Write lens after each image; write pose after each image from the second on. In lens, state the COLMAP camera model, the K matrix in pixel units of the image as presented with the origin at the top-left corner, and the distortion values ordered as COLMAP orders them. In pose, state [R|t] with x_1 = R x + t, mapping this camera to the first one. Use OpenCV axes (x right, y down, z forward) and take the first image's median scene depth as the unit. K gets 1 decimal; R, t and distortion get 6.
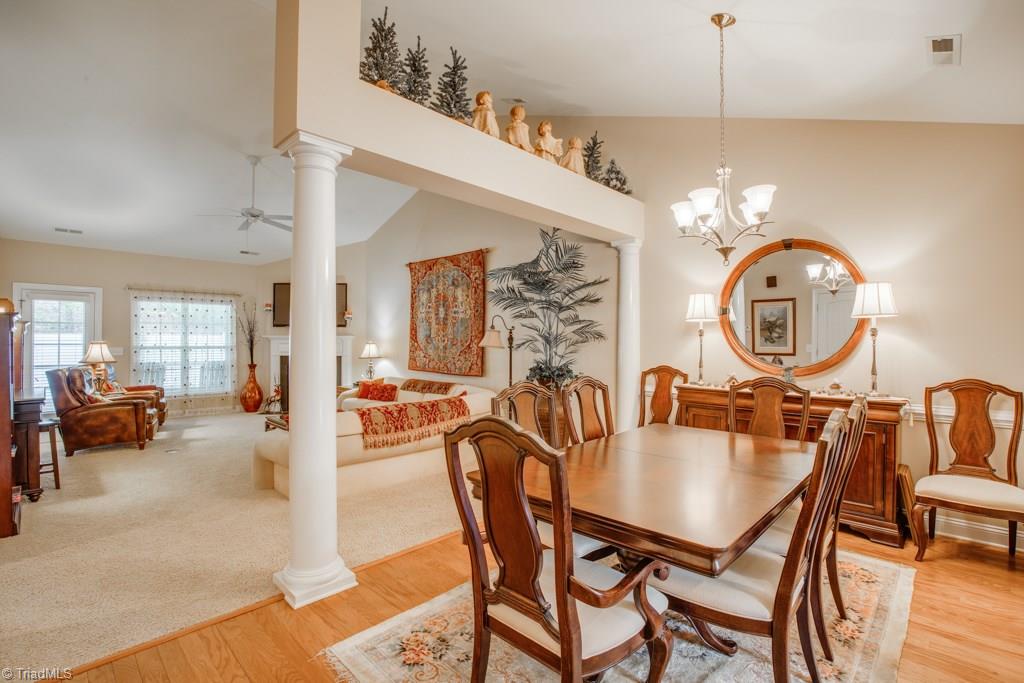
lens RADIAL K [[468.6, 0, 515.8], [0, 468.6, 342.1], [0, 0, 1]] dist [-0.032946, 0.005971]
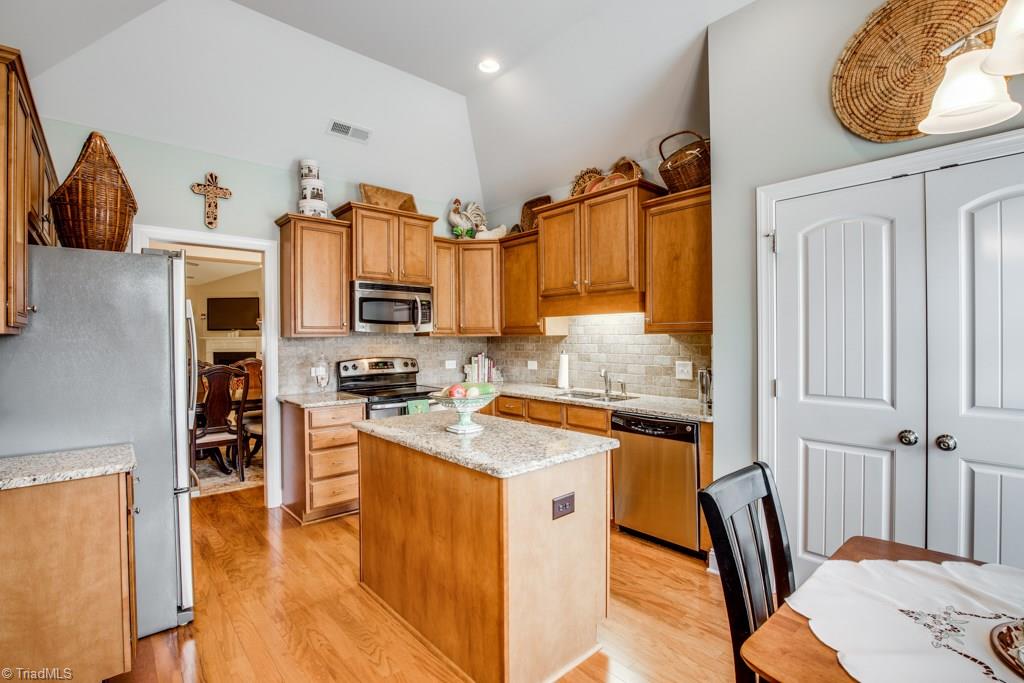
lens RADIAL K [[468.6, 0, 521.9], [0, 468.6, 340.1], [0, 0, 1]] dist [-0.032946, 0.005971]
pose [[0.997620, -0.012046, -0.067895, 0.585287], [0.012220, 0.999923, 0.002153, 0.003899], [0.067864, -0.002978, 0.997690, -0.343754]]
